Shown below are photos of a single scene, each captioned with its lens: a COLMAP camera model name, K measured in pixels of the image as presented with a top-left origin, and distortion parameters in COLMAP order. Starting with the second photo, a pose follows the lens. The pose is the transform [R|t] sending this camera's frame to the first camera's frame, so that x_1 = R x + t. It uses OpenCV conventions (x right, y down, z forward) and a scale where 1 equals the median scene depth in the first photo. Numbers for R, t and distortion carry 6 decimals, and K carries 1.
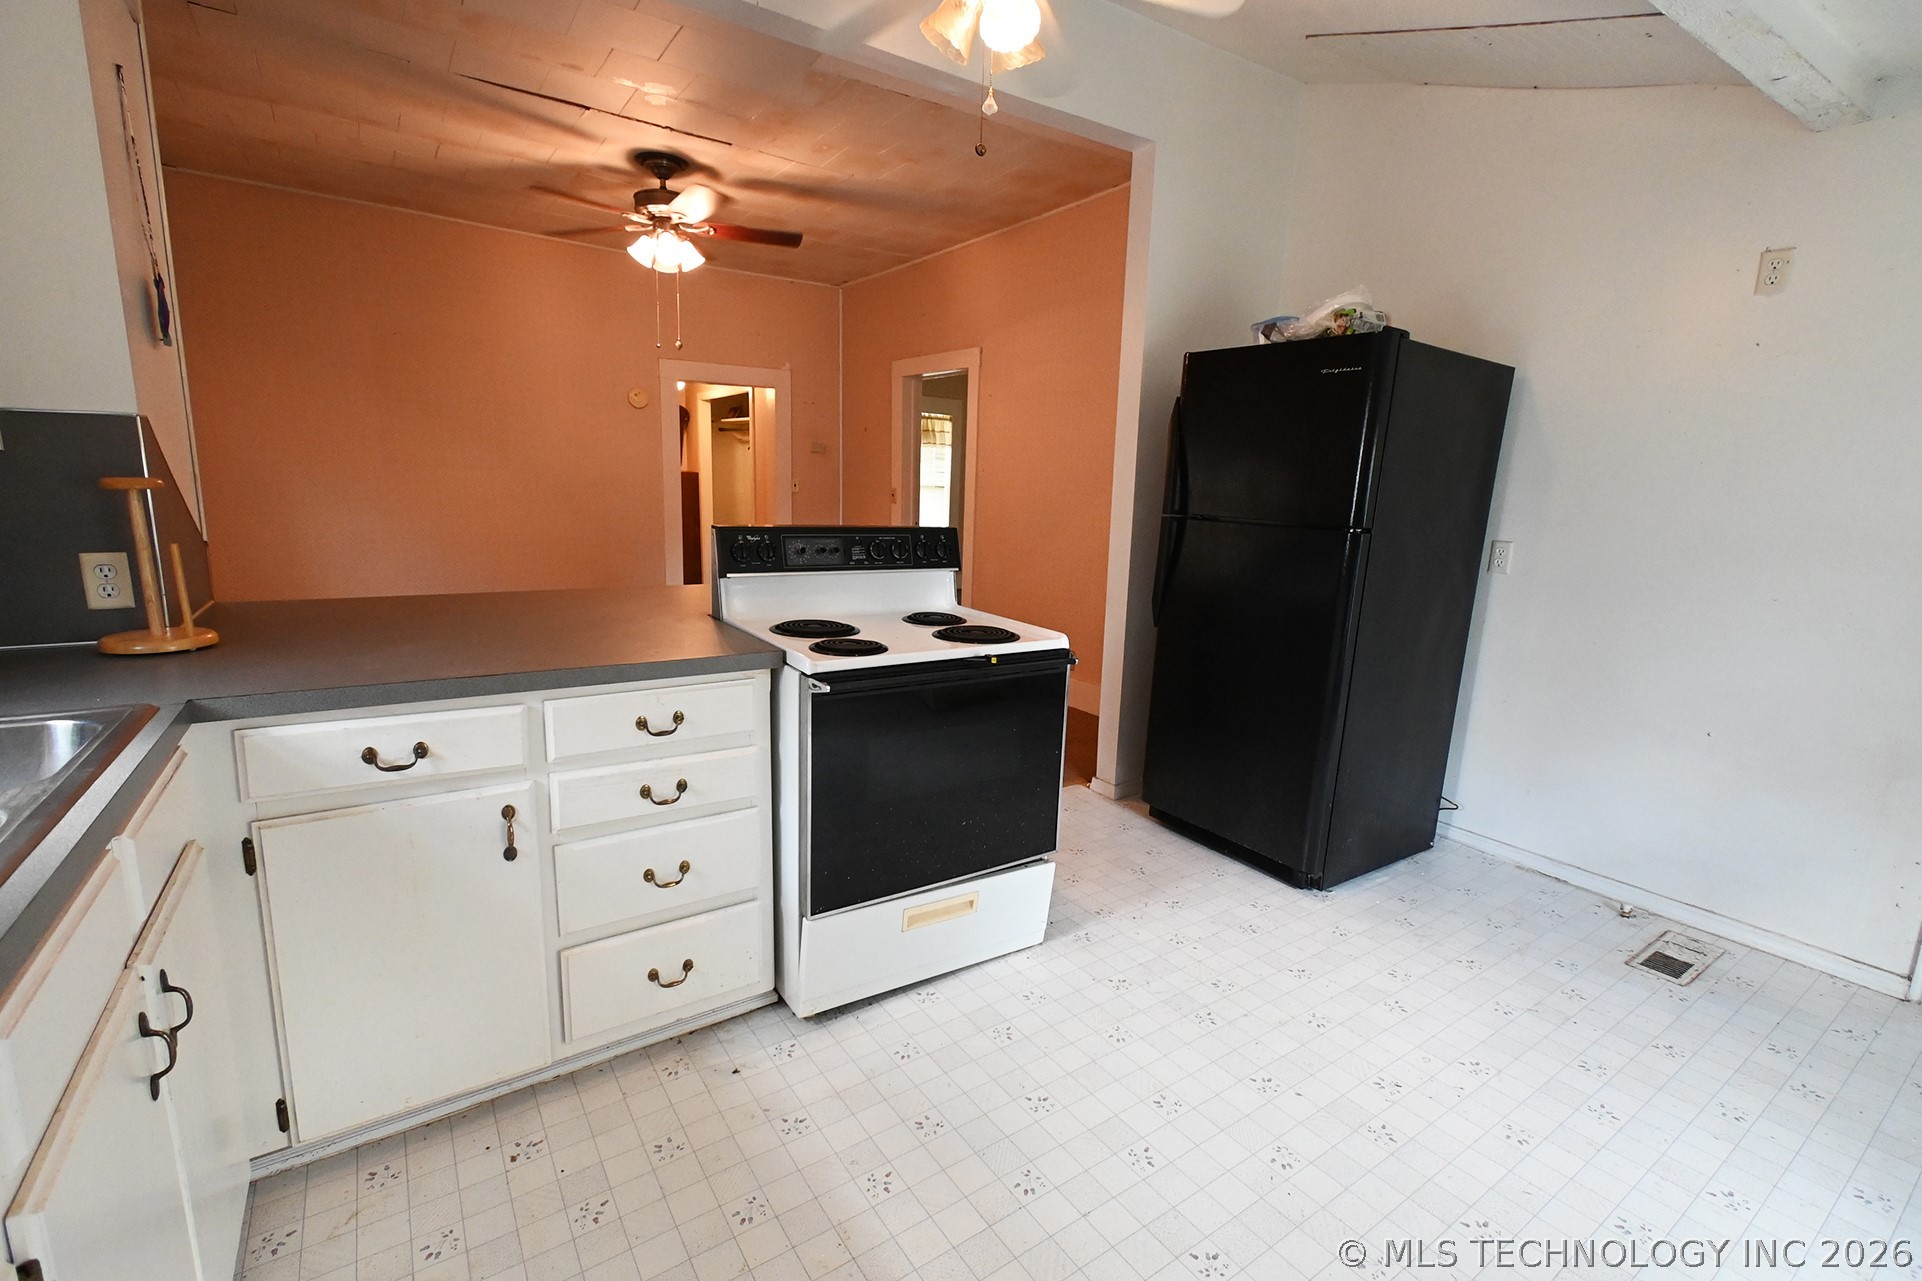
lens RADIAL K [[851.9, 0, 970.0], [0, 851.9, 647.4], [0, 0, 1]] dist [0.009116, -0.002444]
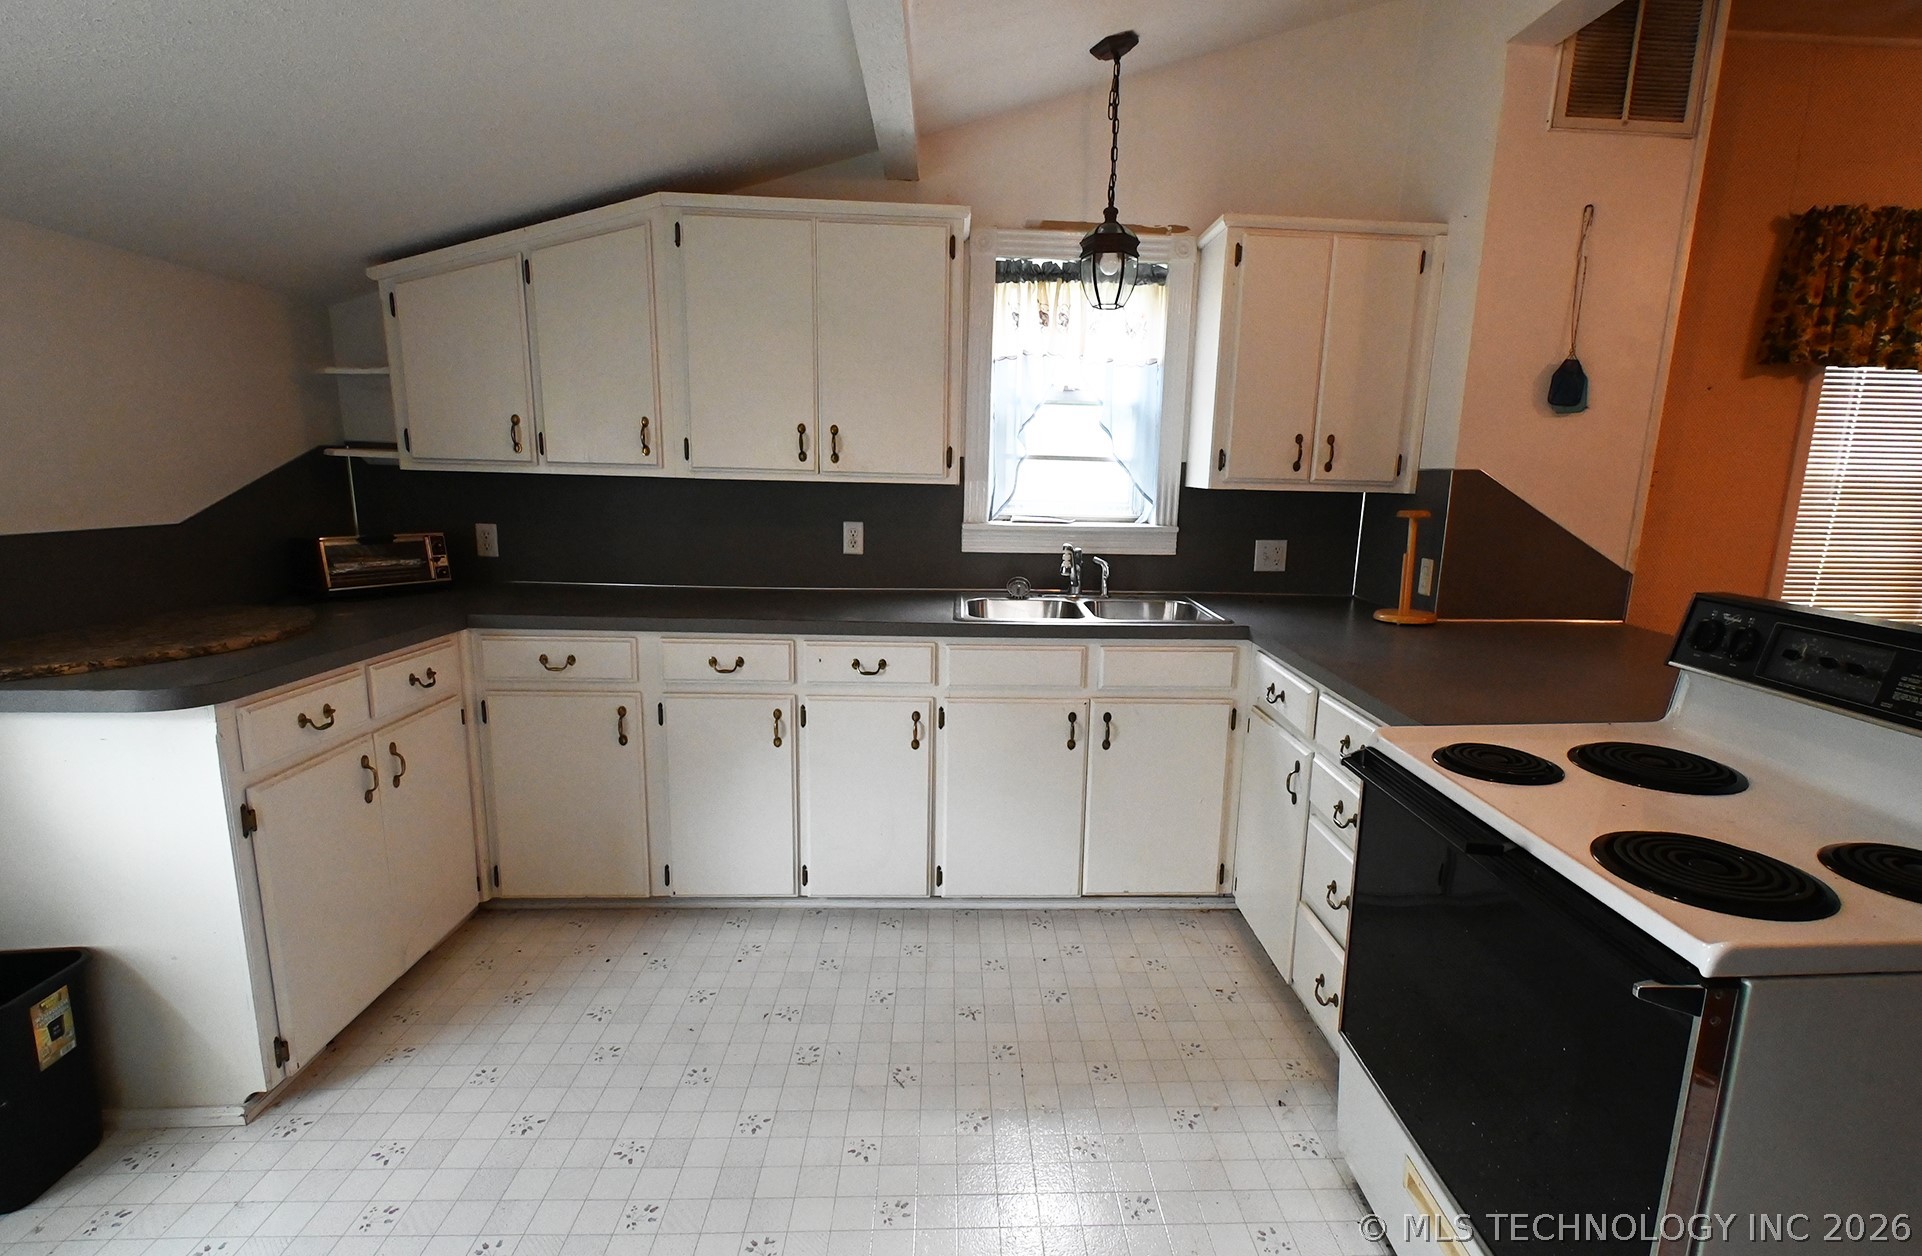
lens RADIAL K [[895.1, 0, 1002.1], [0, 895.1, 637.0], [0, 0, 1]] dist [0.008988, -0.002169]
pose [[-0.519085, 0.119127, -0.846380, 0.588698], [-0.196498, 0.947084, 0.253813, -0.179253], [0.831829, 0.298062, -0.468209, 0.876097]]
